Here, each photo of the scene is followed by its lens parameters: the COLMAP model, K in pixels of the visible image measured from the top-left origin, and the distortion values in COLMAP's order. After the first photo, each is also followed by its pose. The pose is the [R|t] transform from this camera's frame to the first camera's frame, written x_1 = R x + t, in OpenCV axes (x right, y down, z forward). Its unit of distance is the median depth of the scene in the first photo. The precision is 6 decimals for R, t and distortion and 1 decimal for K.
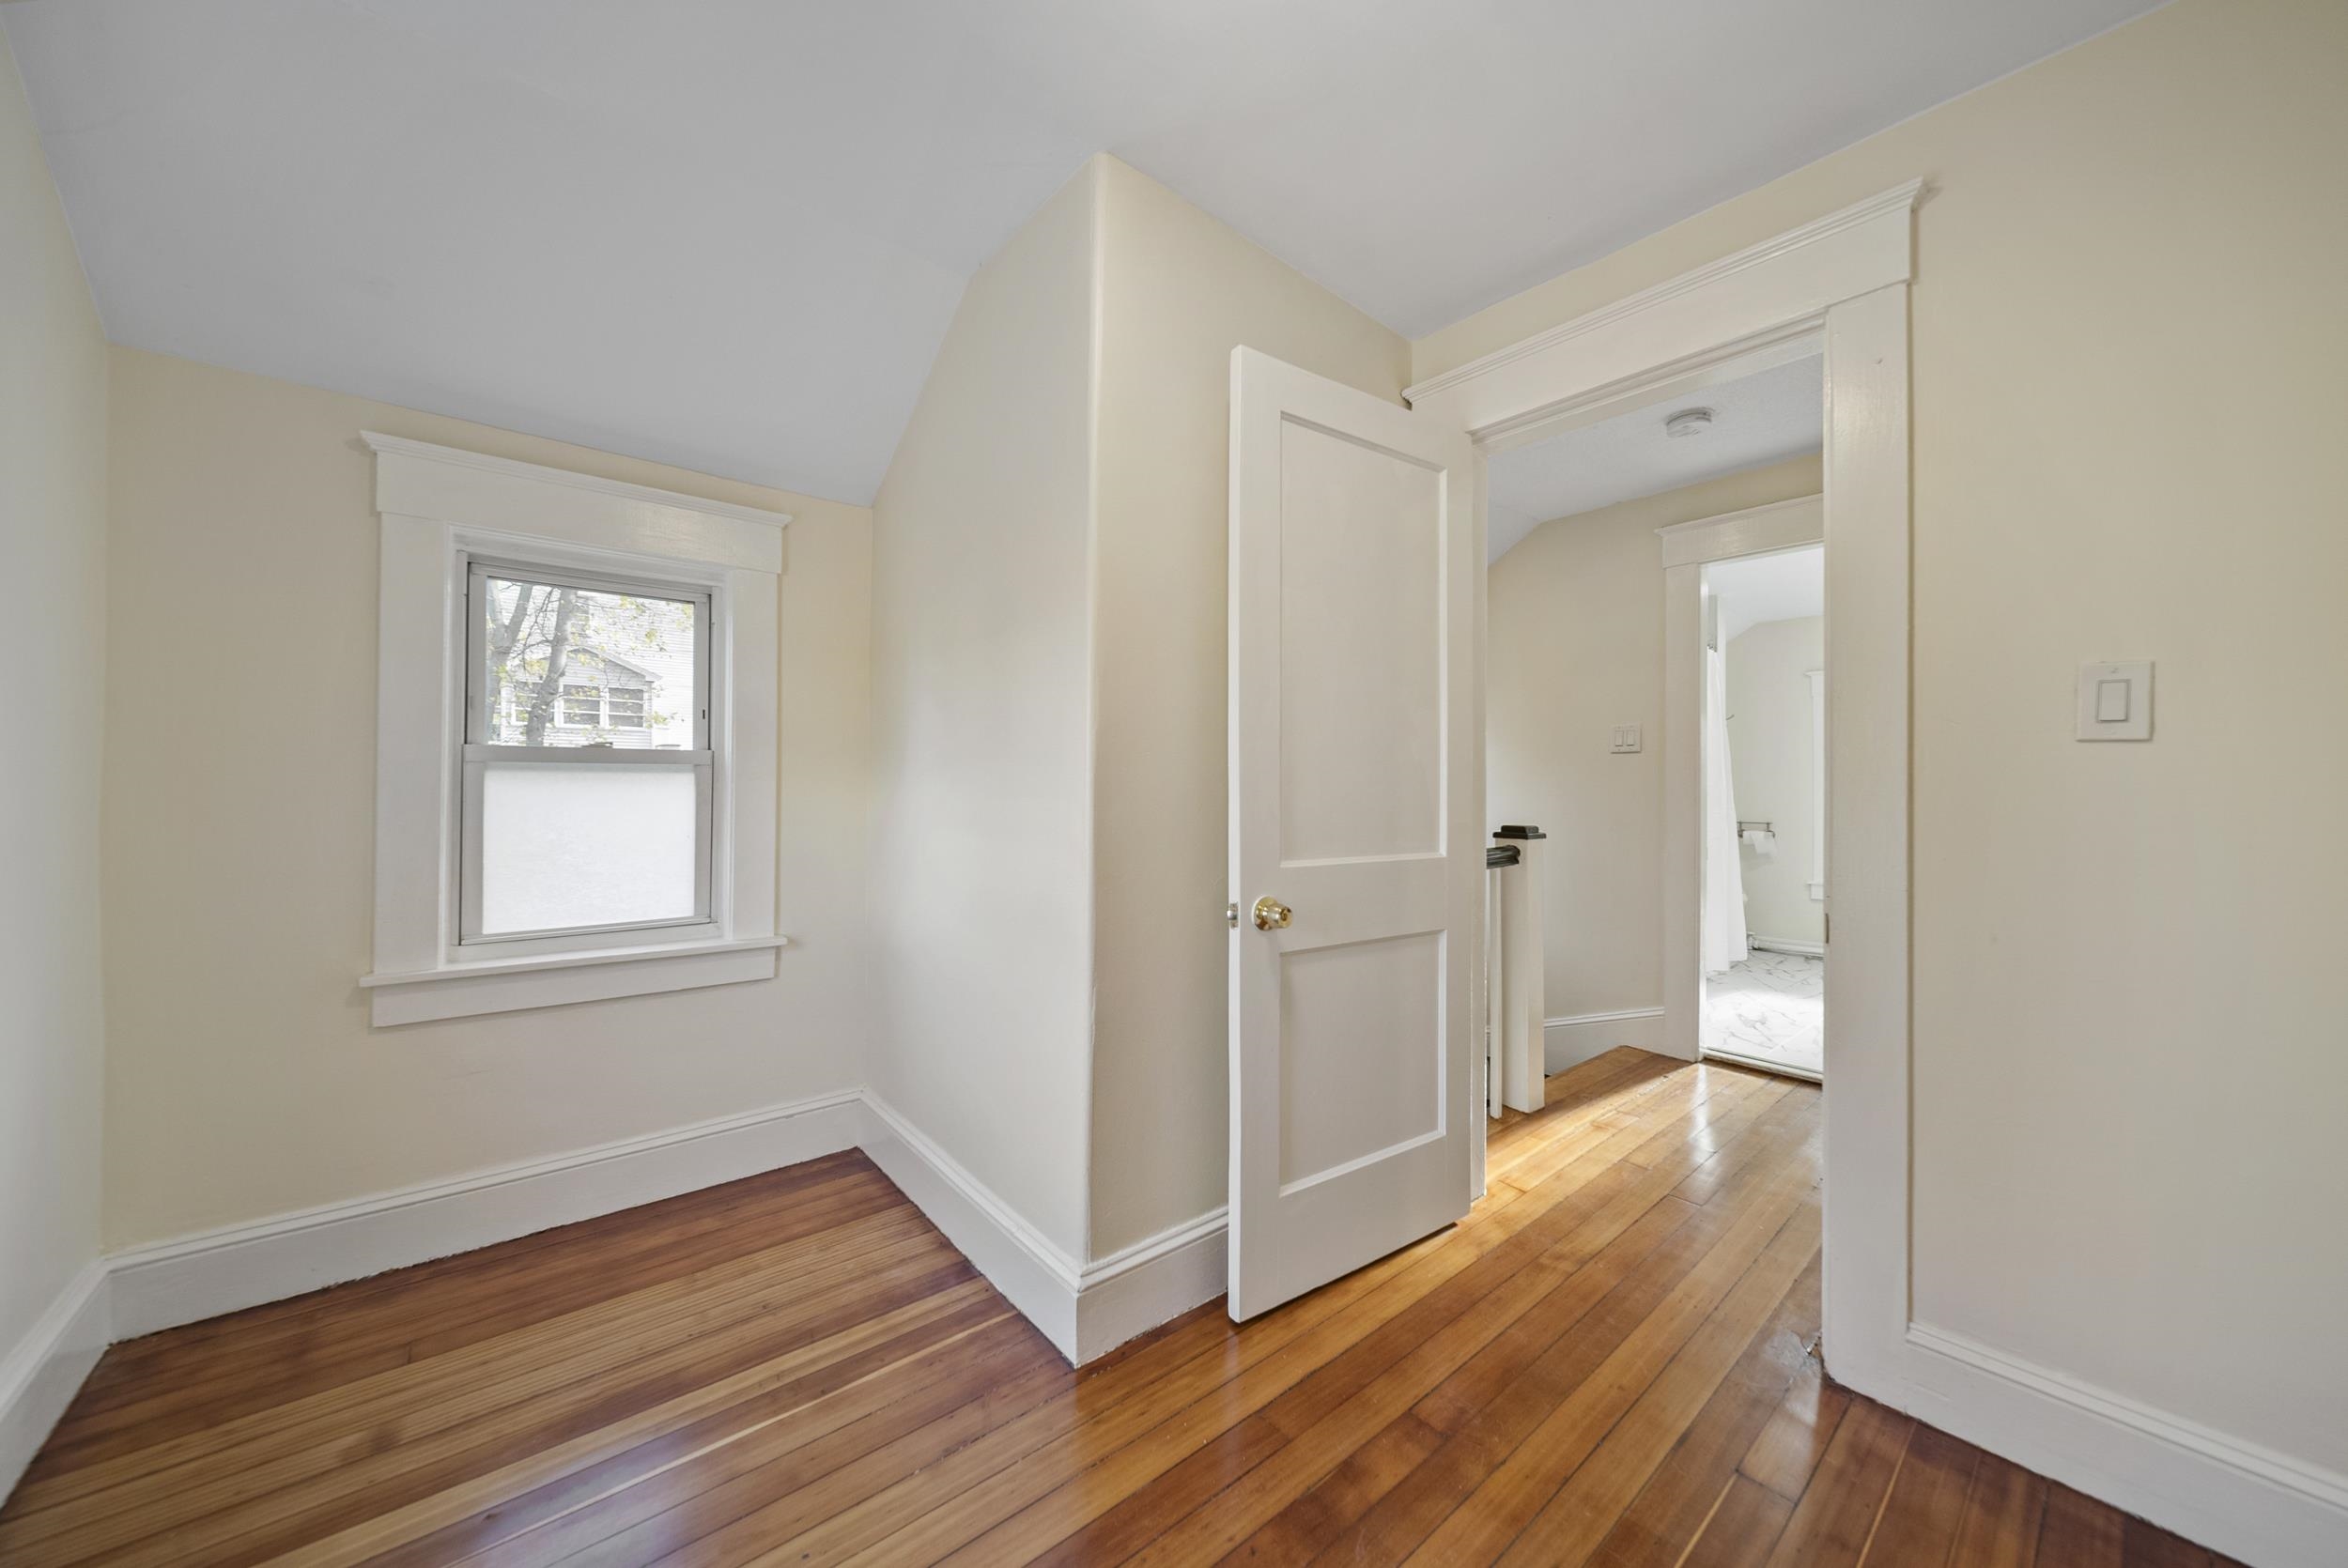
lens RADIAL K [[831.7, 0, 1167.3], [0, 831.7, 781.9], [0, 0, 1]] dist [-0.001688, -0.000643]
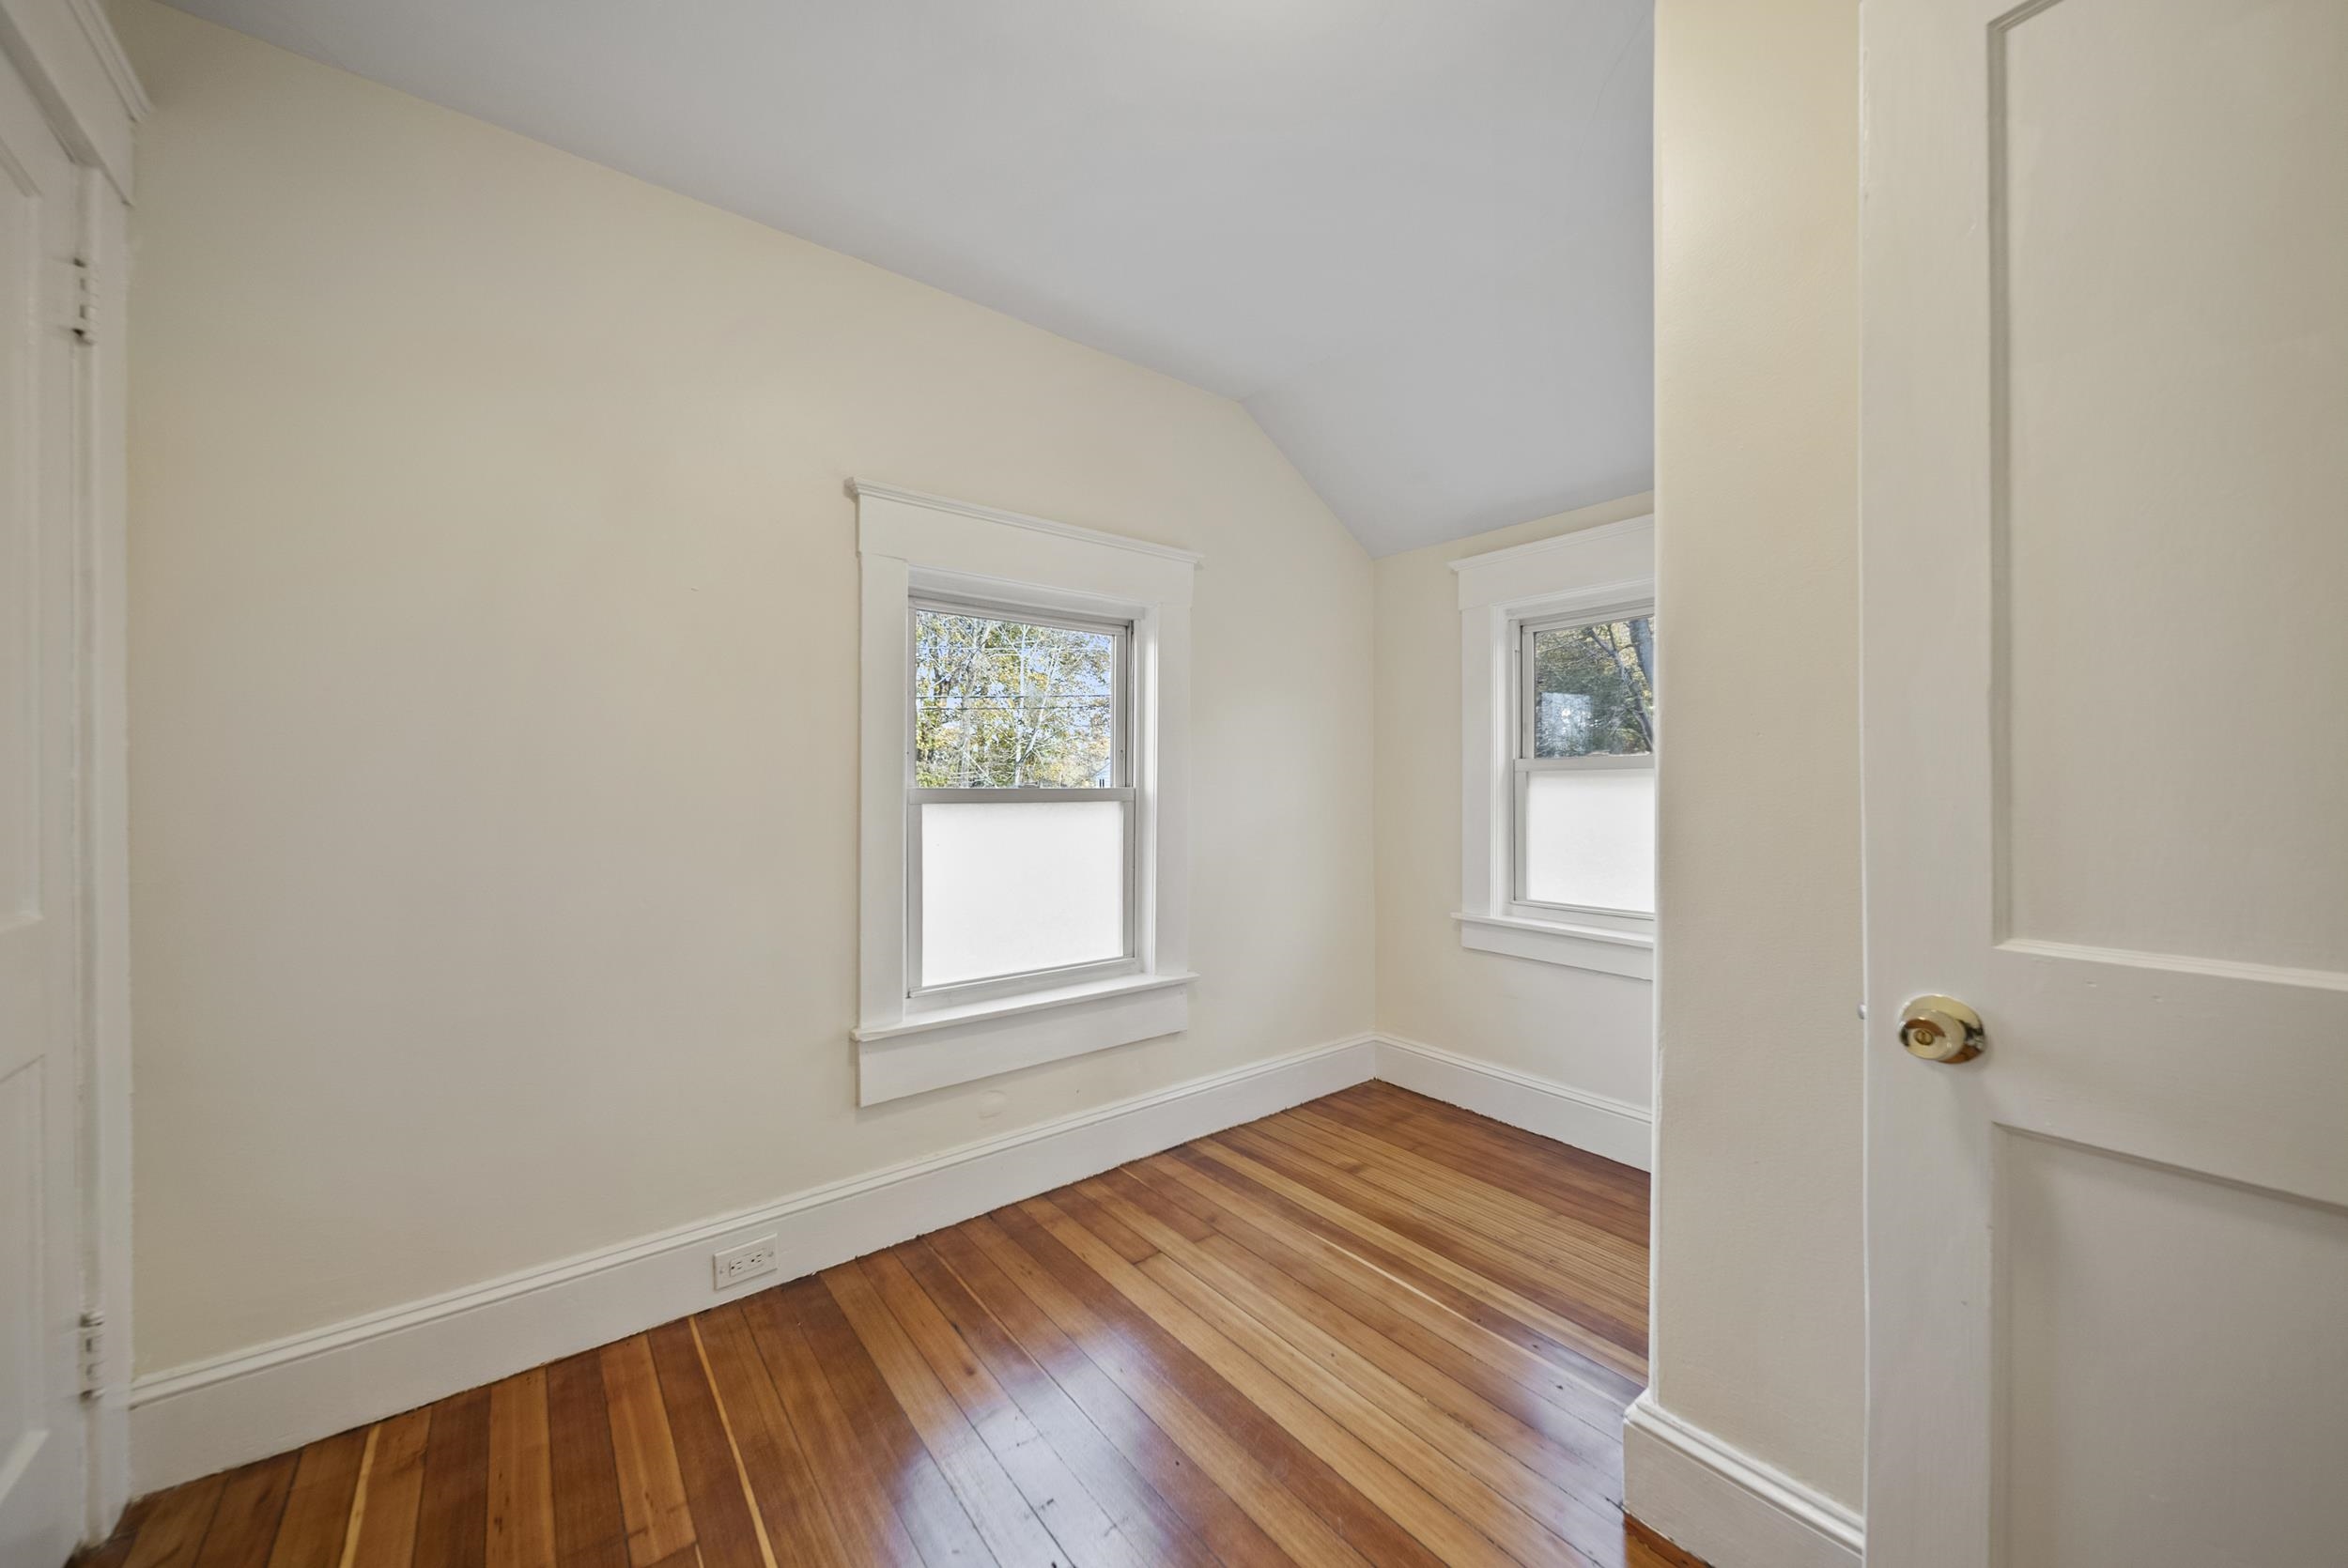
lens RADIAL K [[831.7, 0, 1167.3], [0, 831.7, 781.9], [0, 0, 1]] dist [-0.001688, -0.000643]
pose [[-0.014758, -0.010339, -0.999838, 0.701208], [0.001937, 0.999944, -0.010369, 0.007983], [0.999889, -0.002090, -0.014737, 0.564688]]
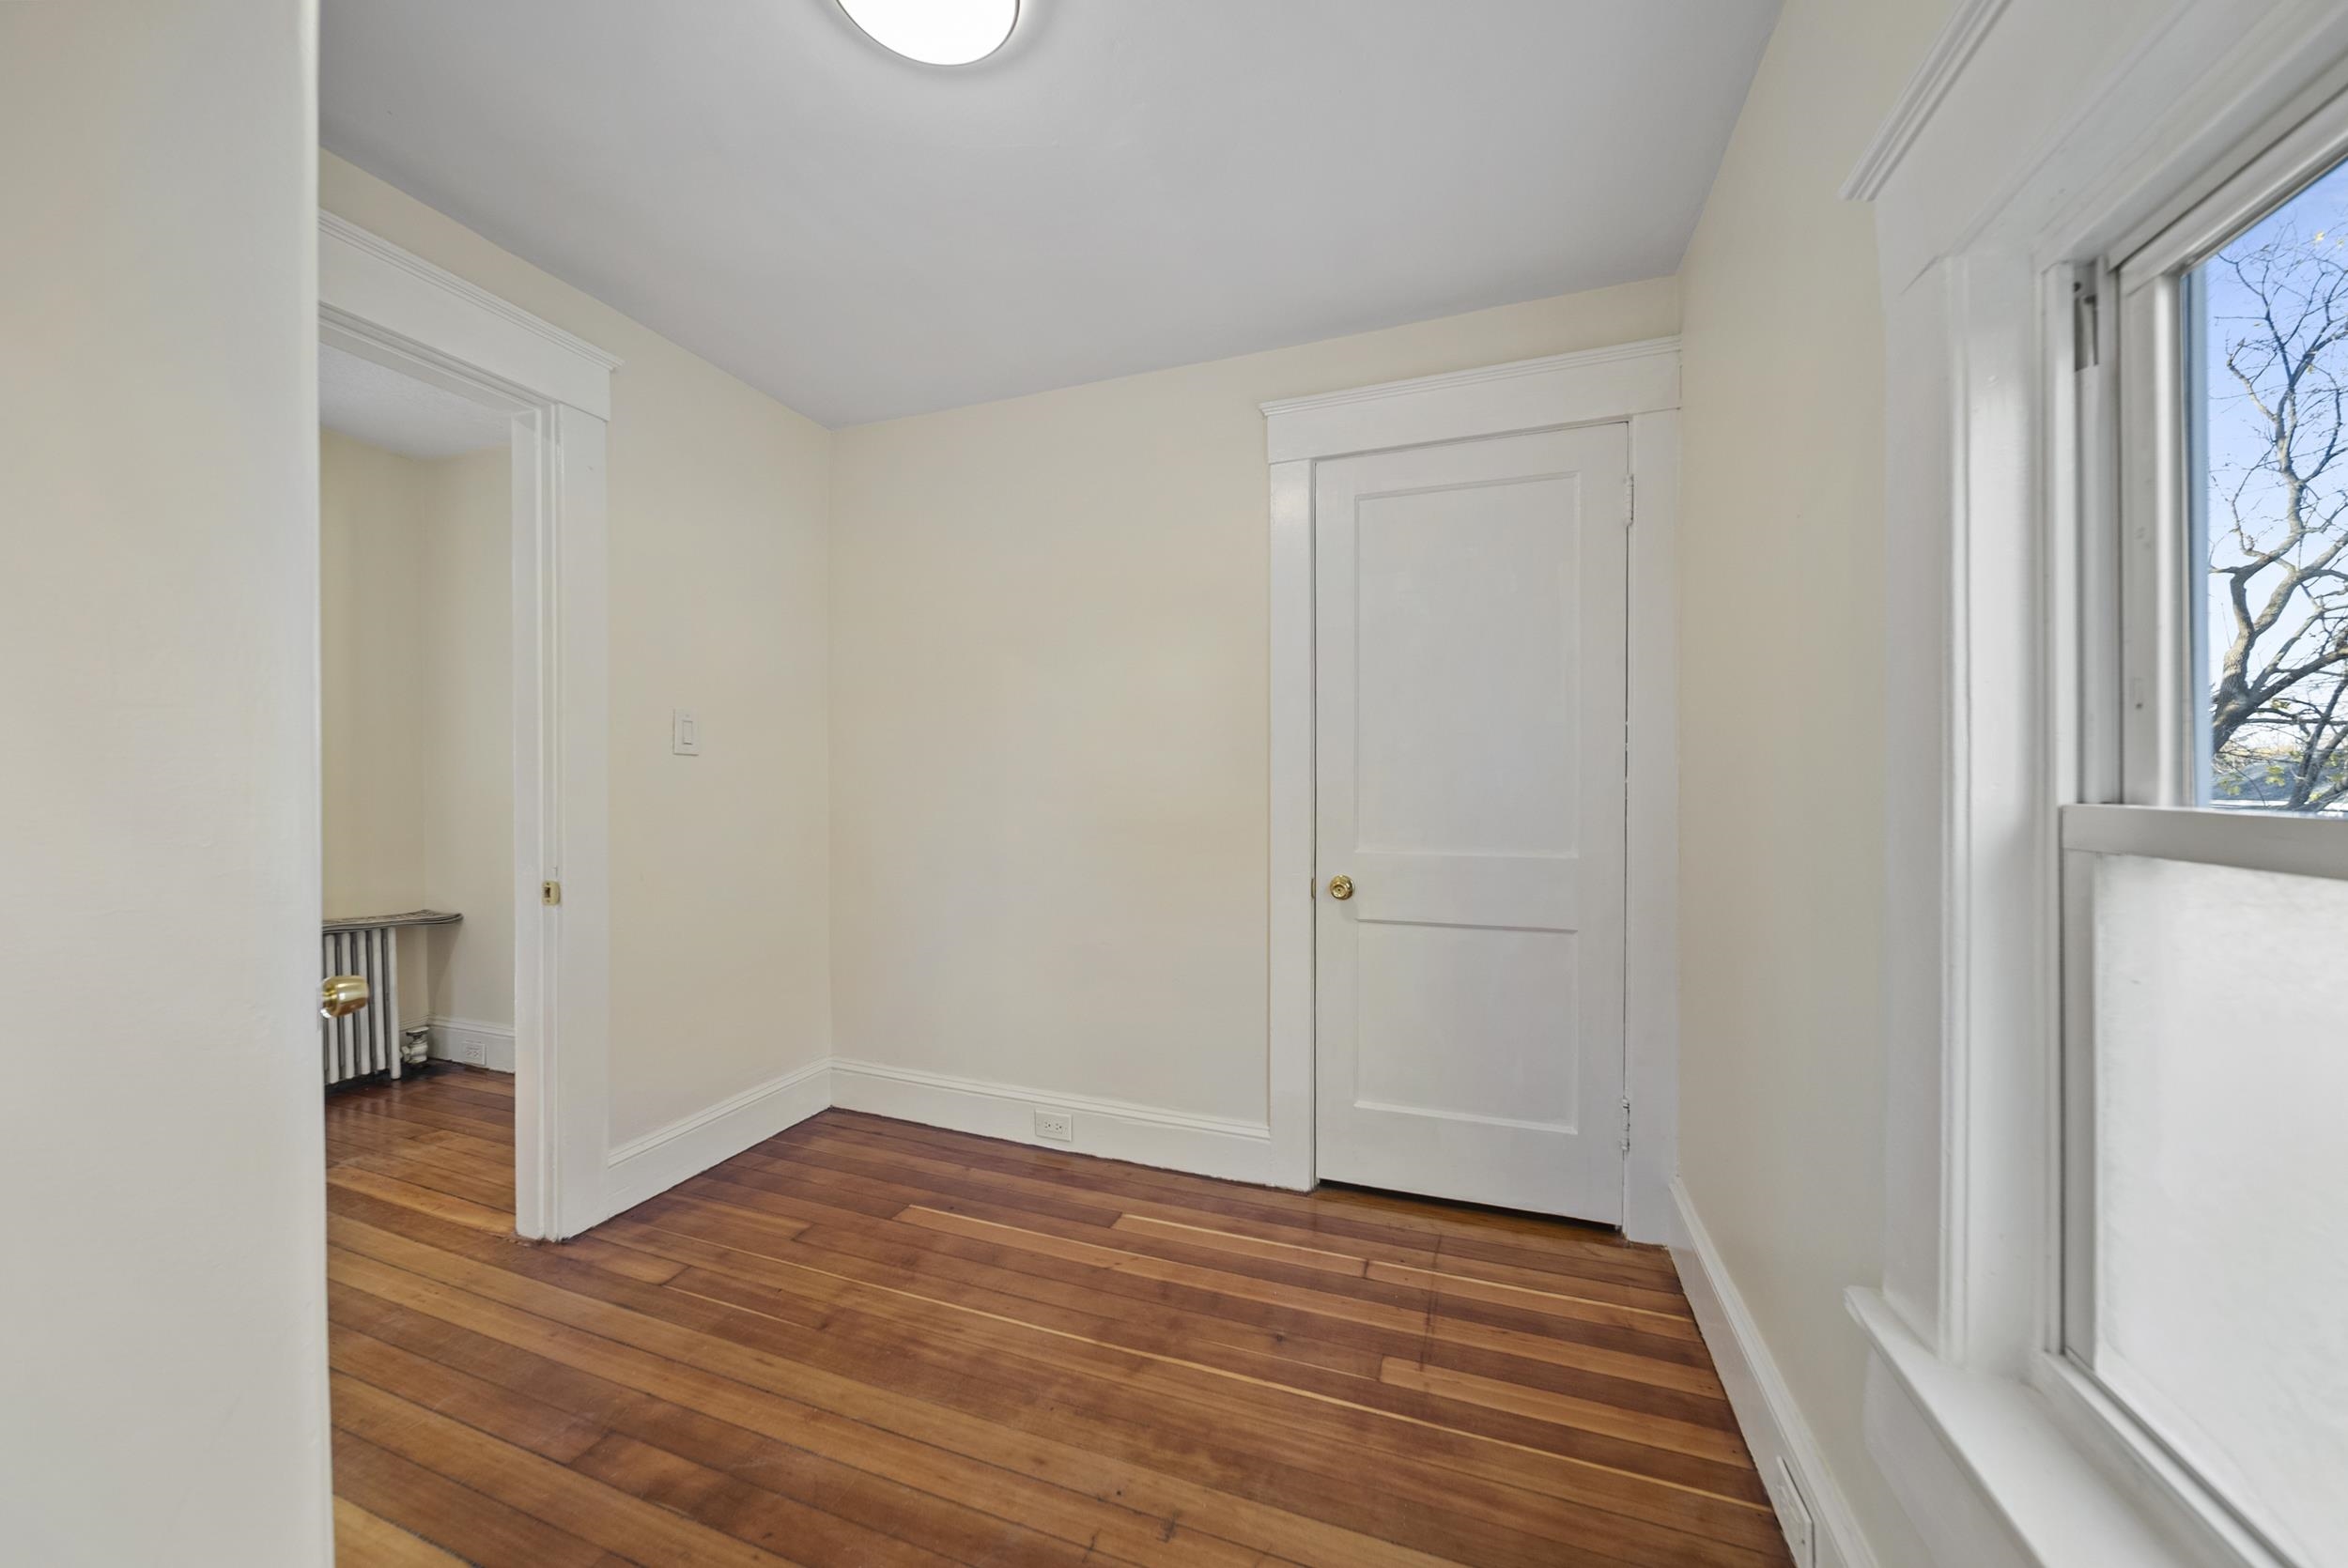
lens RADIAL K [[831.7, 0, 1167.3], [0, 831.7, 781.9], [0, 0, 1]] dist [-0.001688, -0.000643]
pose [[-0.509505, -0.005287, 0.860452, -0.766116], [-0.004414, 0.999984, 0.003530, -0.002533], [-0.860457, -0.001999, -0.509520, 0.828383]]
